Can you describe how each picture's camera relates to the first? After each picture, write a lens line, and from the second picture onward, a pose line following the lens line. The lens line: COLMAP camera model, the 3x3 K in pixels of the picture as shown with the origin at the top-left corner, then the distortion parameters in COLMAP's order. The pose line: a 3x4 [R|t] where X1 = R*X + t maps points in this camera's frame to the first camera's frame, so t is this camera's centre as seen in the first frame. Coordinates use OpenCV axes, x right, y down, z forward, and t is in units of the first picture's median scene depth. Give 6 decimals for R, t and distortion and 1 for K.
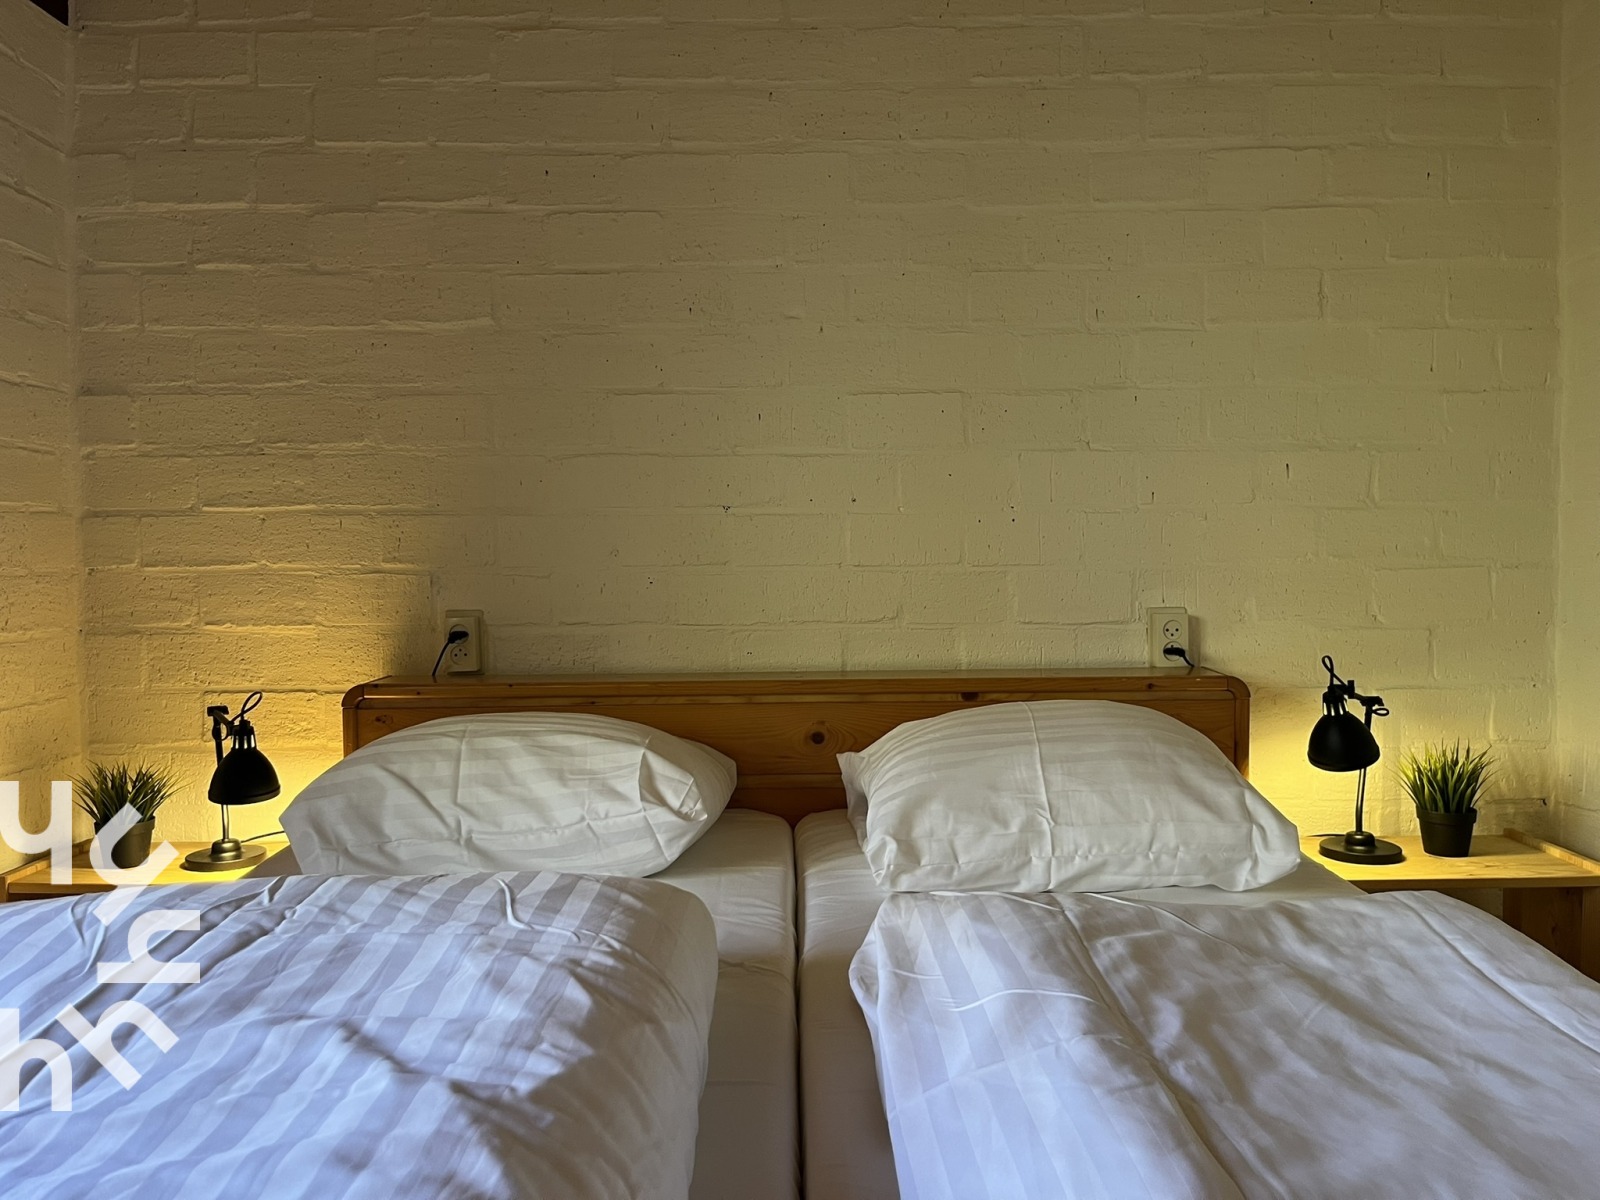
lens RADIAL K [[1206.7, 0, 798.7], [0, 1206.7, 589.9], [0, 0, 1]] dist [0.062244, -0.060368]
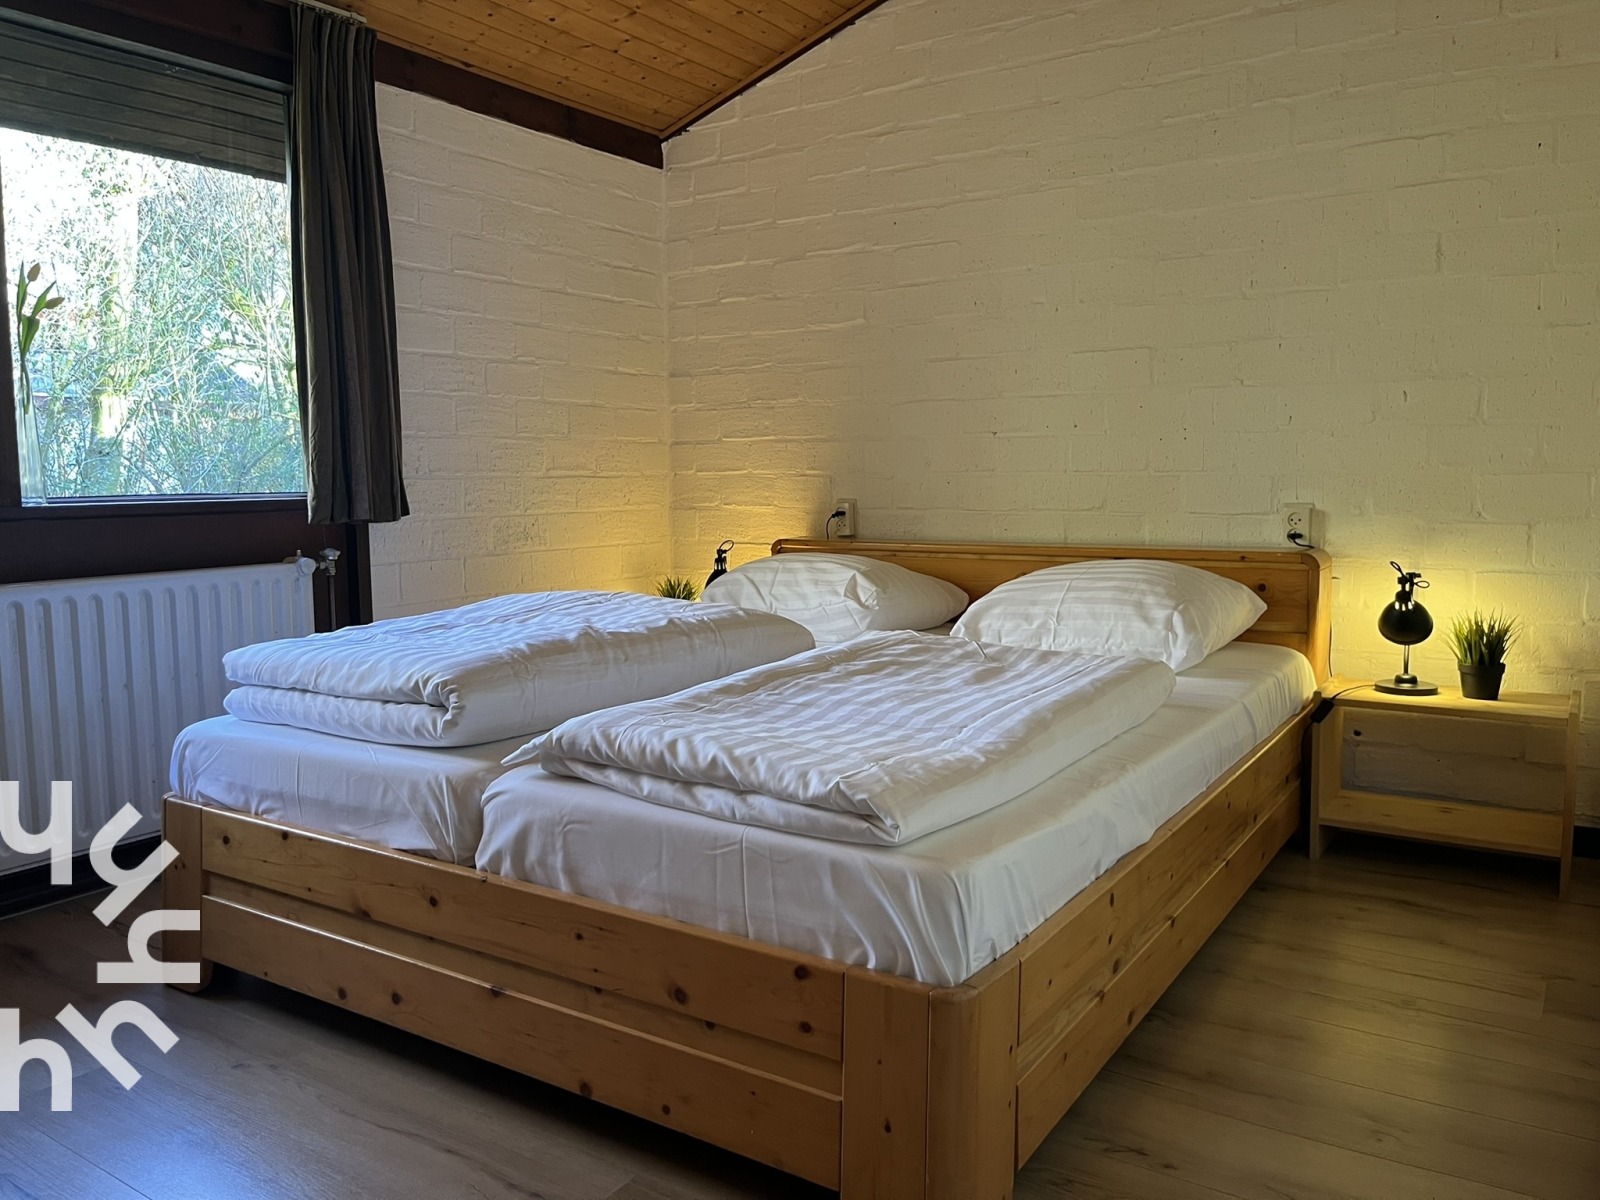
lens RADIAL K [[1206.7, 0, 798.7], [0, 1206.7, 589.9], [0, 0, 1]] dist [0.062244, -0.060368]
pose [[0.835617, 0.055250, -0.546527, 0.585650], [-0.014119, 0.996760, 0.079178, 0.011374], [0.549131, -0.058446, 0.833690, -0.424508]]
